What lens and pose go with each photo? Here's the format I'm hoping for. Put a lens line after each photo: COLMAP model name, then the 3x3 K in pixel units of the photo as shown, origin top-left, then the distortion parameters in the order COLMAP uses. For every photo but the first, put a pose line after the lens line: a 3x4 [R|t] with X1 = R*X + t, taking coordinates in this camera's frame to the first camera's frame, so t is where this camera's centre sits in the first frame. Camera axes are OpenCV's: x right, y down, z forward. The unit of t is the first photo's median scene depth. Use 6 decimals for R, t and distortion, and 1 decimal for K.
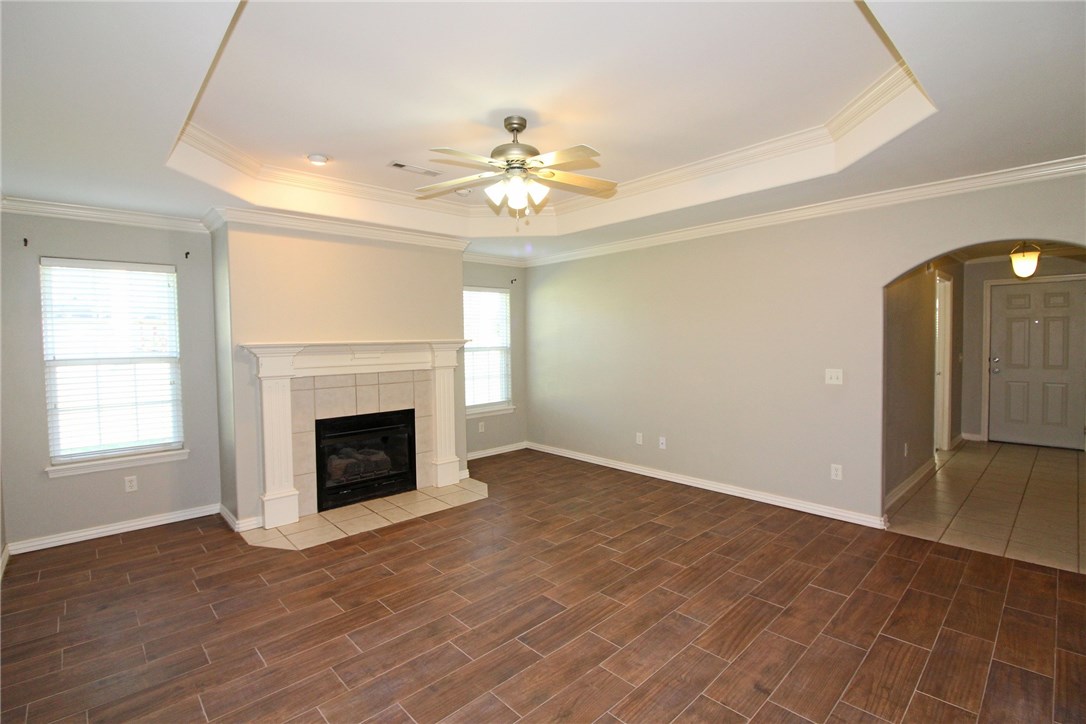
lens RADIAL K [[500.9, 0, 547.1], [0, 500.9, 353.3], [0, 0, 1]] dist [-0.000050, -0.015565]
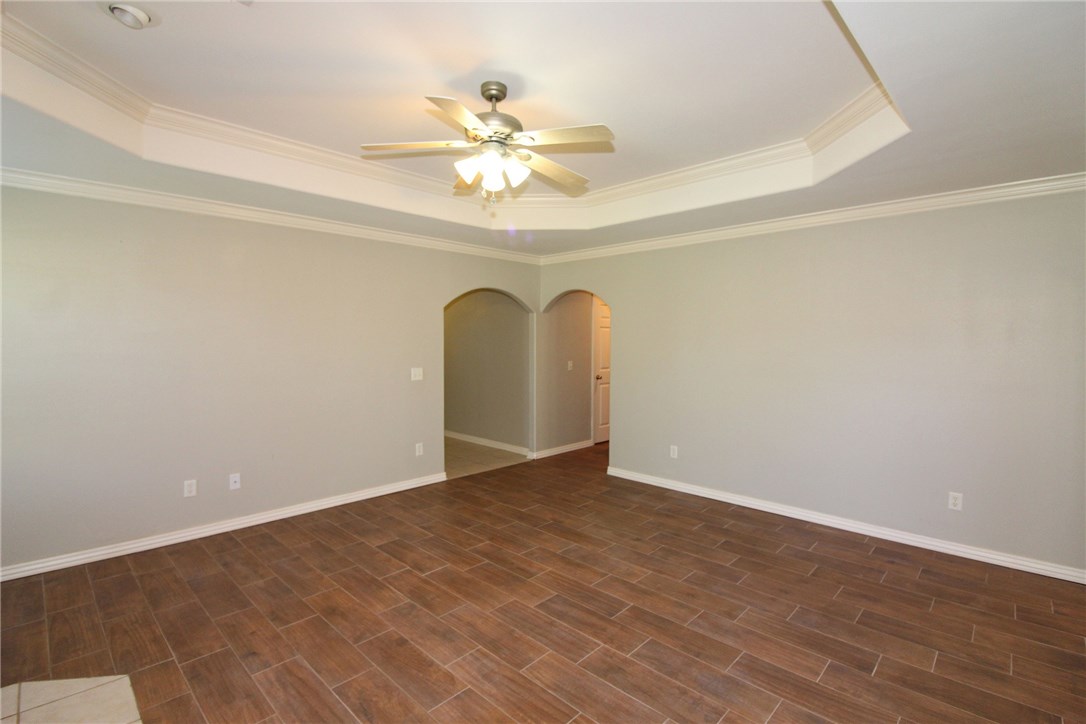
lens RADIAL K [[500.9, 0, 547.1], [0, 500.9, 353.3], [0, 0, 1]] dist [-0.000050, -0.015565]
pose [[-0.046661, -0.011064, 0.998850, -0.775267], [0.029461, 0.999488, 0.012447, -0.012981], [-0.998476, 0.030008, -0.046311, 0.805031]]
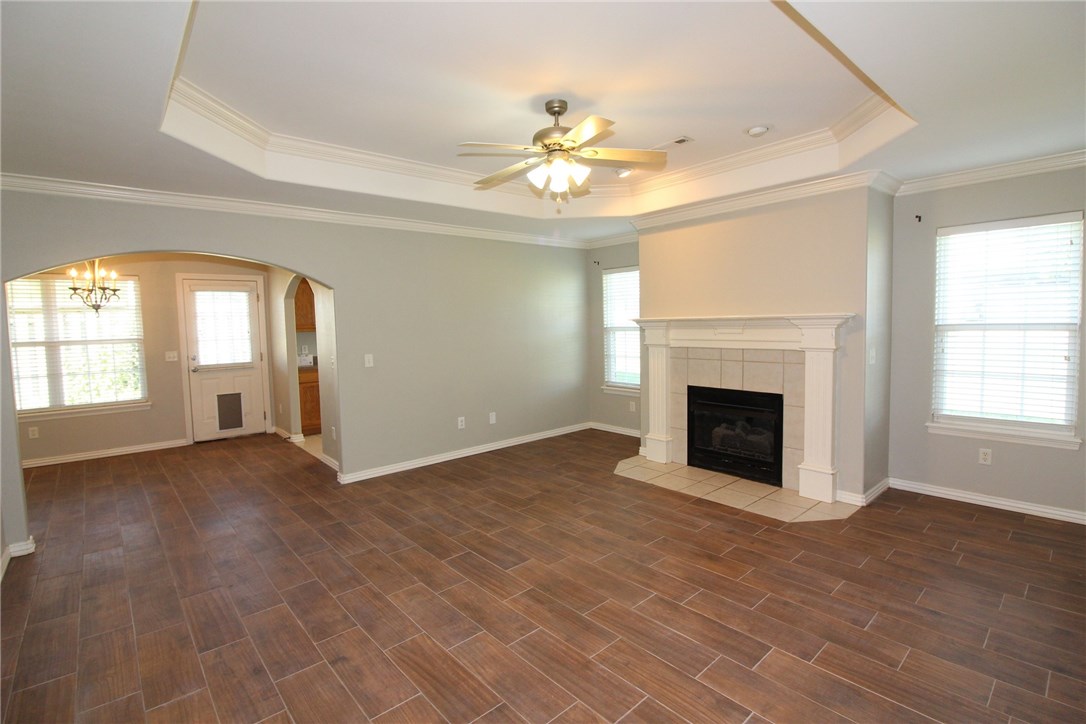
lens RADIAL K [[500.9, 0, 547.1], [0, 500.9, 353.3], [0, 0, 1]] dist [-0.000050, -0.015565]
pose [[-0.033281, 0.077907, -0.996405, 0.821831], [-0.008152, 0.996903, 0.078218, -0.032888], [0.999413, 0.010726, -0.032543, 0.852503]]
